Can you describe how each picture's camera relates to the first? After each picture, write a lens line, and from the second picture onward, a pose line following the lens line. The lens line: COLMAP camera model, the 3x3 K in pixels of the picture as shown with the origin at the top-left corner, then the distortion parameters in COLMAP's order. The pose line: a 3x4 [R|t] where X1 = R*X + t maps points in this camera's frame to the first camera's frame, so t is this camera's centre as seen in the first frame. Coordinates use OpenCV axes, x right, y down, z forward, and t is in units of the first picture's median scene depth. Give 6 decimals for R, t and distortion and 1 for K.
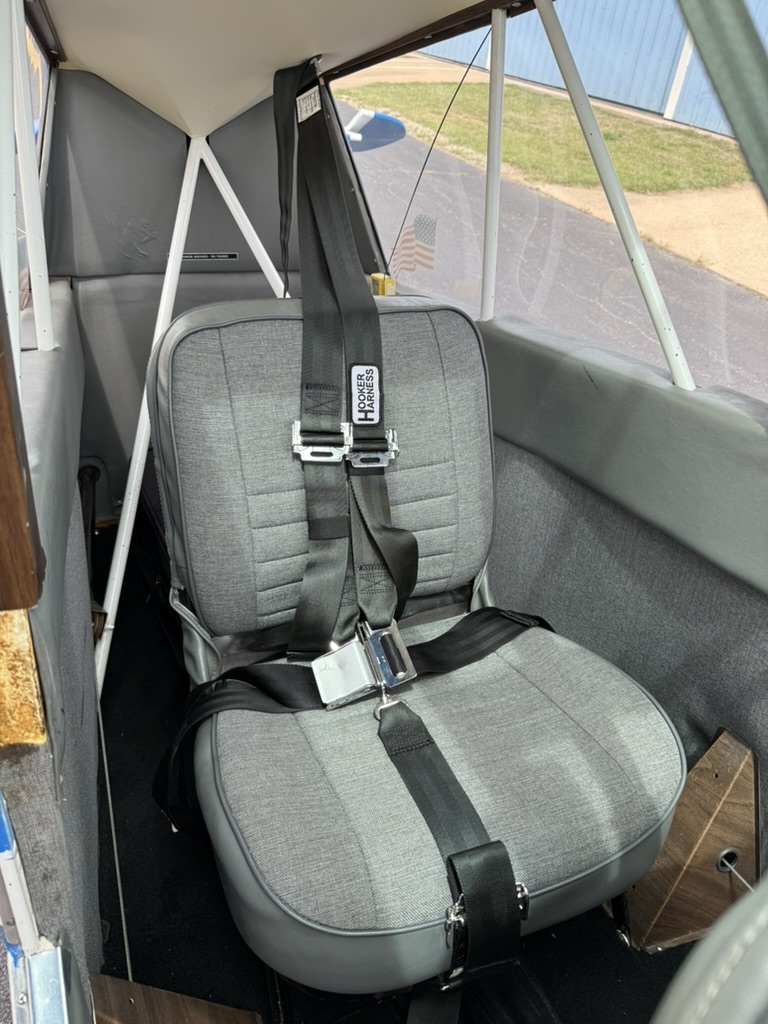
lens RADIAL K [[727.4, 0, 383.4], [0, 727.4, 512.8], [0, 0, 1]] dist [0.048197, -0.063545]
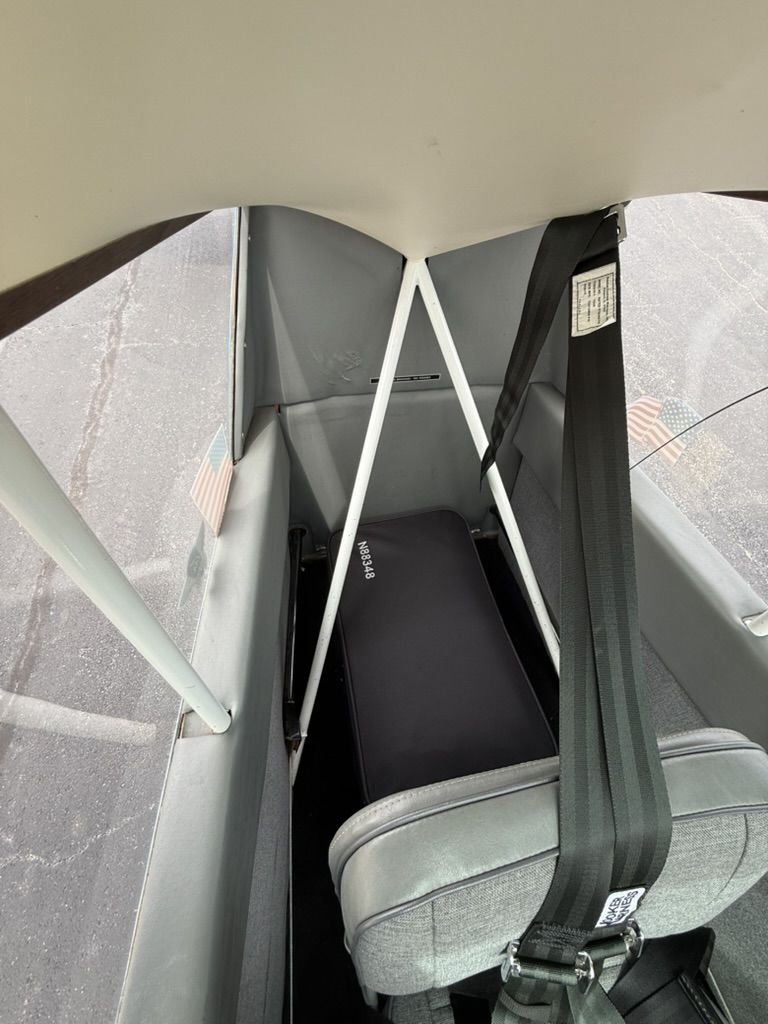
lens RADIAL K [[407.7, 0, 388.1], [0, 407.7, 513.7], [0, 0, 1]] dist [0.004446, 0.000346]
pose [[0.970708, 0.169077, -0.170703, -0.153980], [-0.091669, 0.917365, 0.387348, -0.419198], [0.222088, -0.360354, 0.905992, 0.462815]]
